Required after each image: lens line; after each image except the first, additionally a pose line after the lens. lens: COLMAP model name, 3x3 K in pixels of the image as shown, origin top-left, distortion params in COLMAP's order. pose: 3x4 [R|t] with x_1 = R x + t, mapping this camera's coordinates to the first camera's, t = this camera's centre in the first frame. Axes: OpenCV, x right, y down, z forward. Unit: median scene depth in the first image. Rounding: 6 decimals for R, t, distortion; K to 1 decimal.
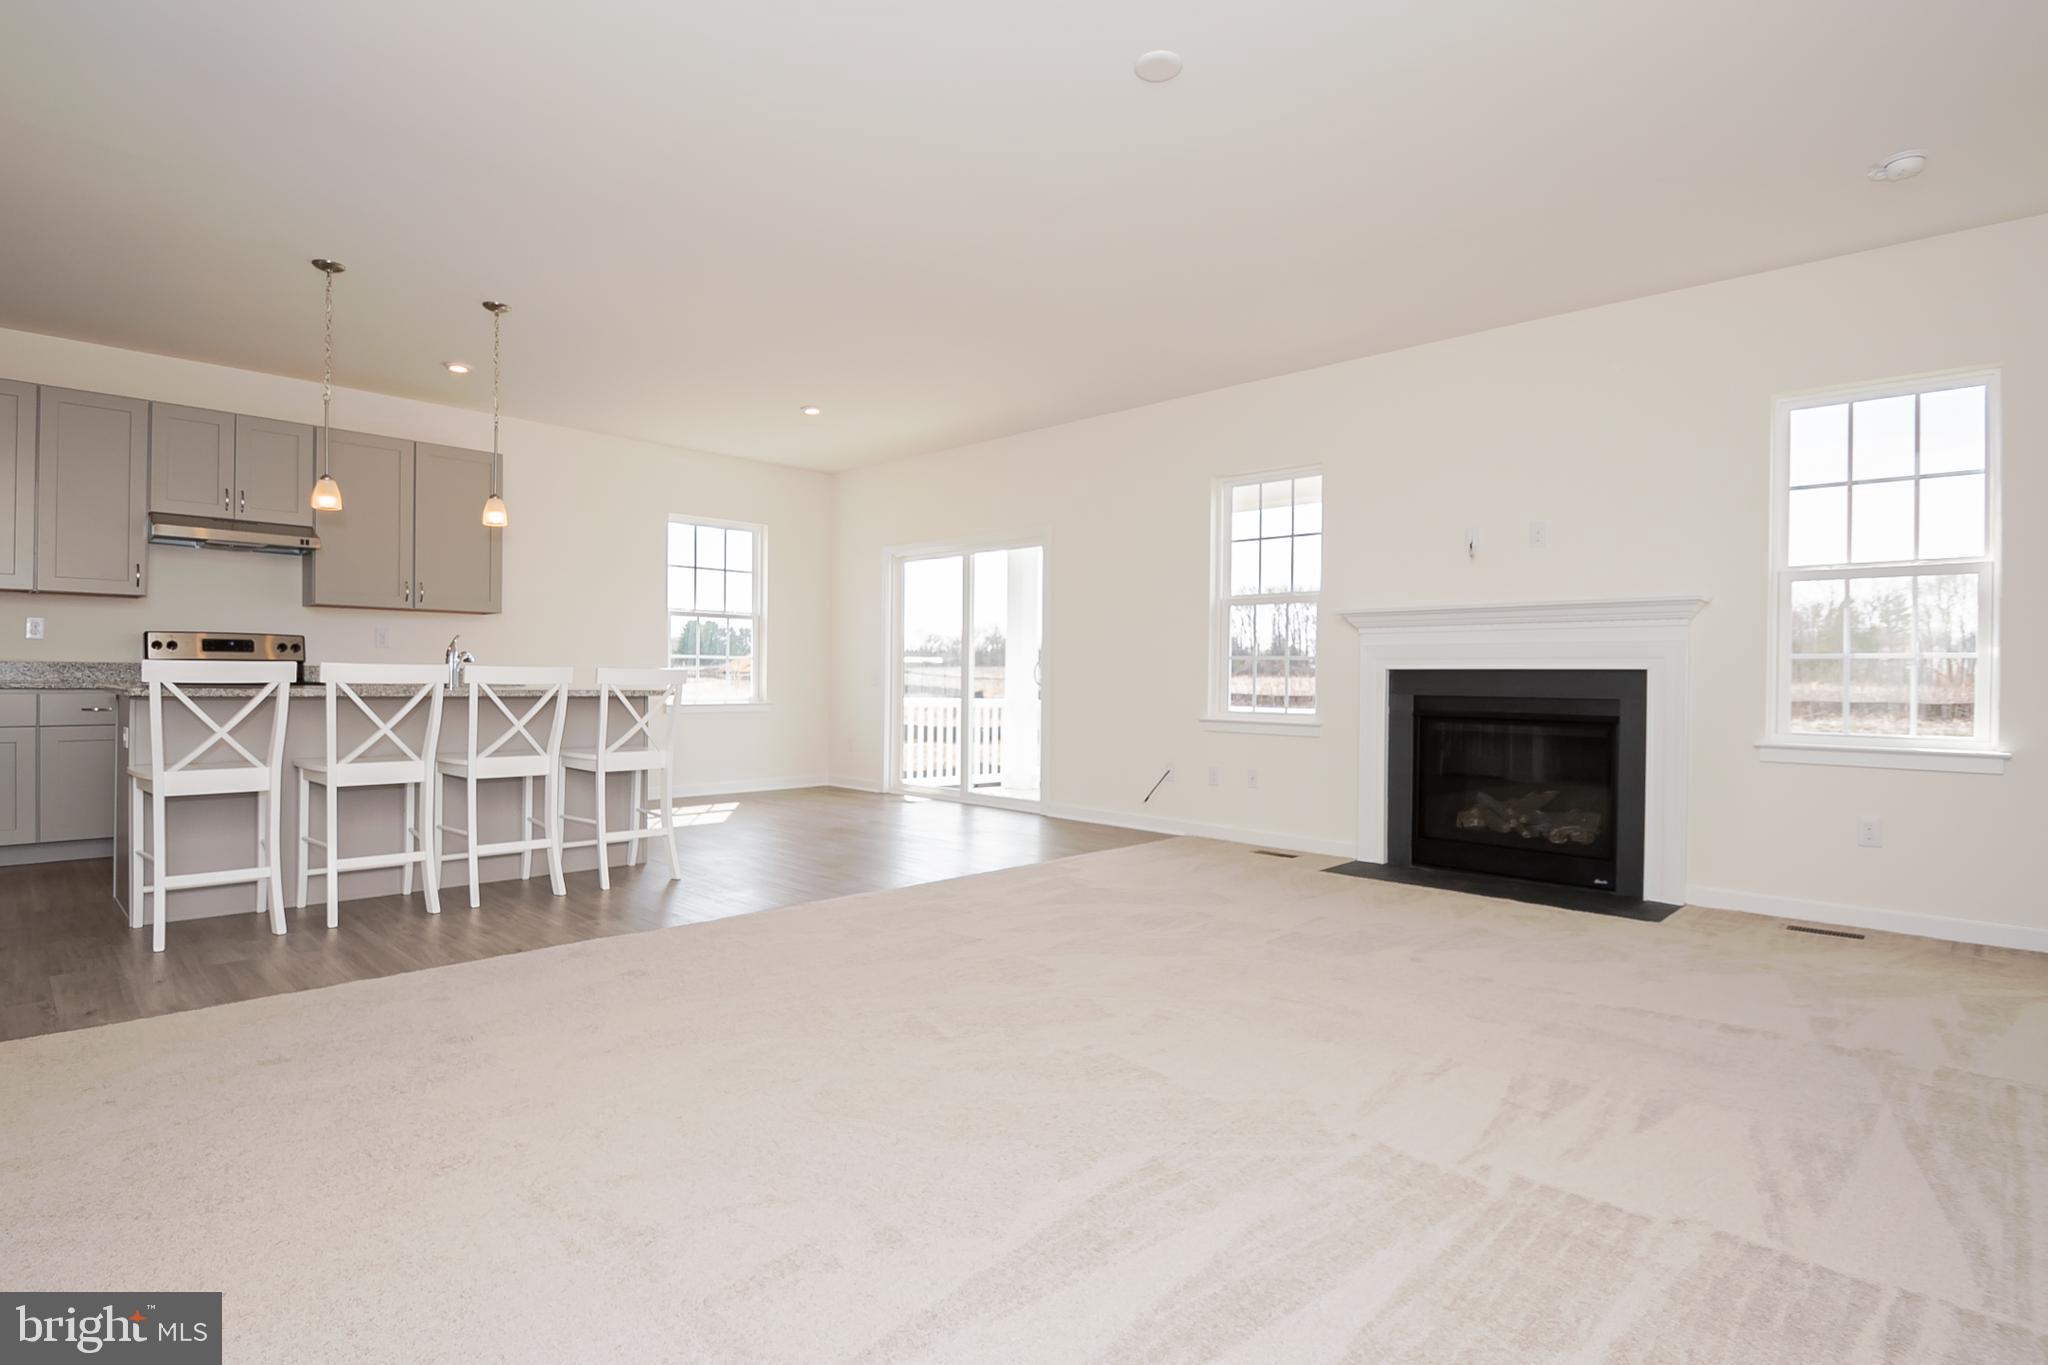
lens RADIAL K [[1023.3, 0, 1013.4], [0, 1023.3, 679.7], [0, 0, 1]] dist [-0.001031, -0.011681]
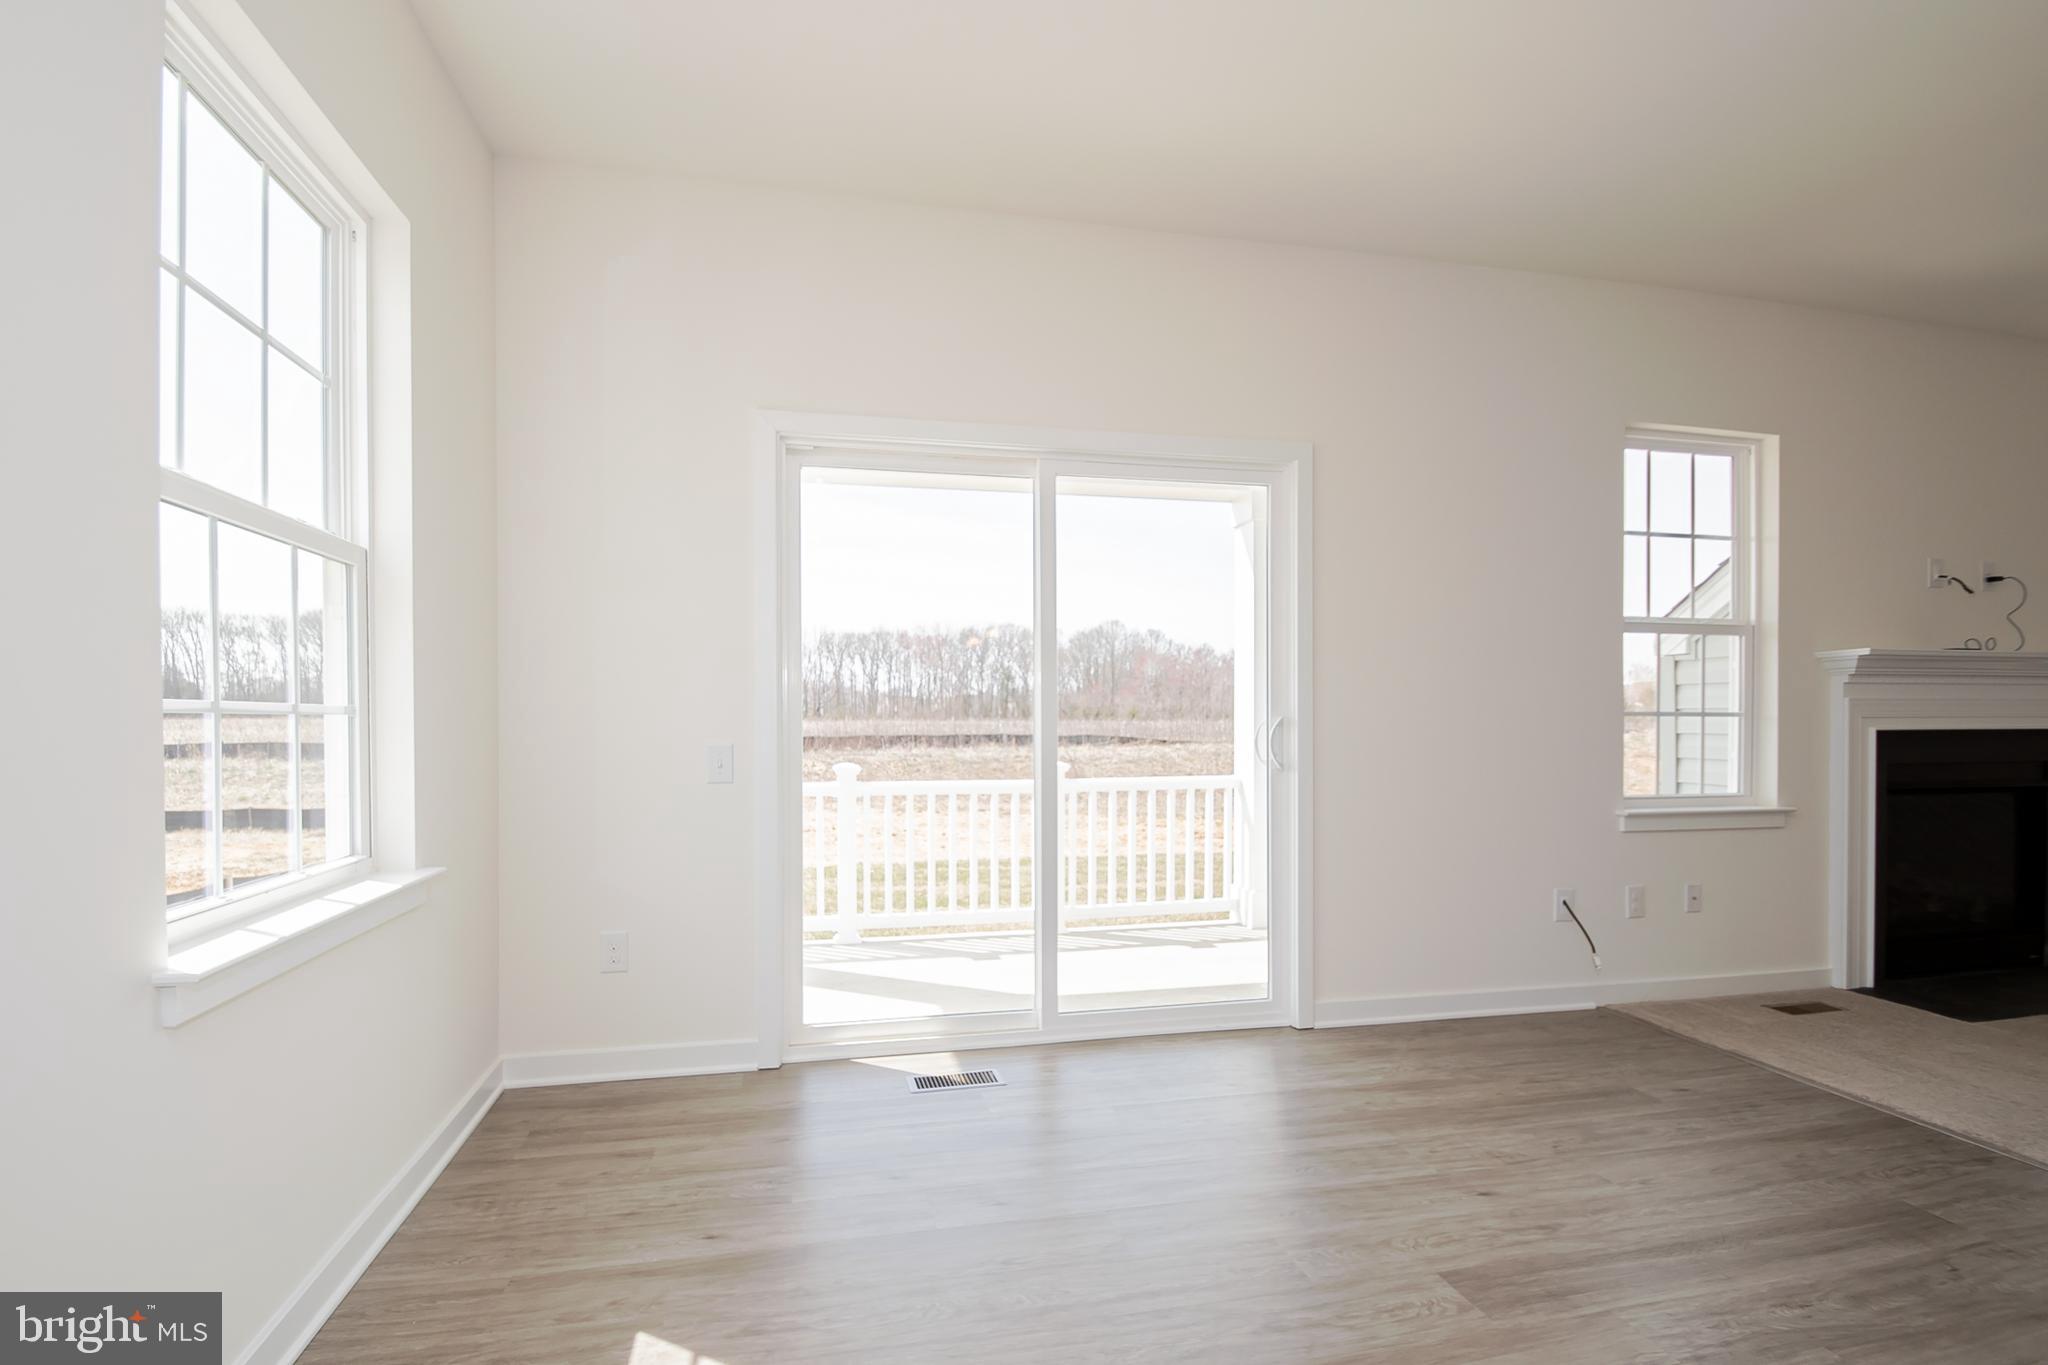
lens RADIAL K [[951.5, 0, 1005.4], [0, 951.5, 727.2], [0, 0, 1]] dist [-0.008798, -0.005502]
pose [[0.555507, -0.019343, 0.831287, -0.519845], [0.010953, 0.999813, 0.015945, -0.026738], [-0.831439, 0.000247, 0.555615, 1.046661]]
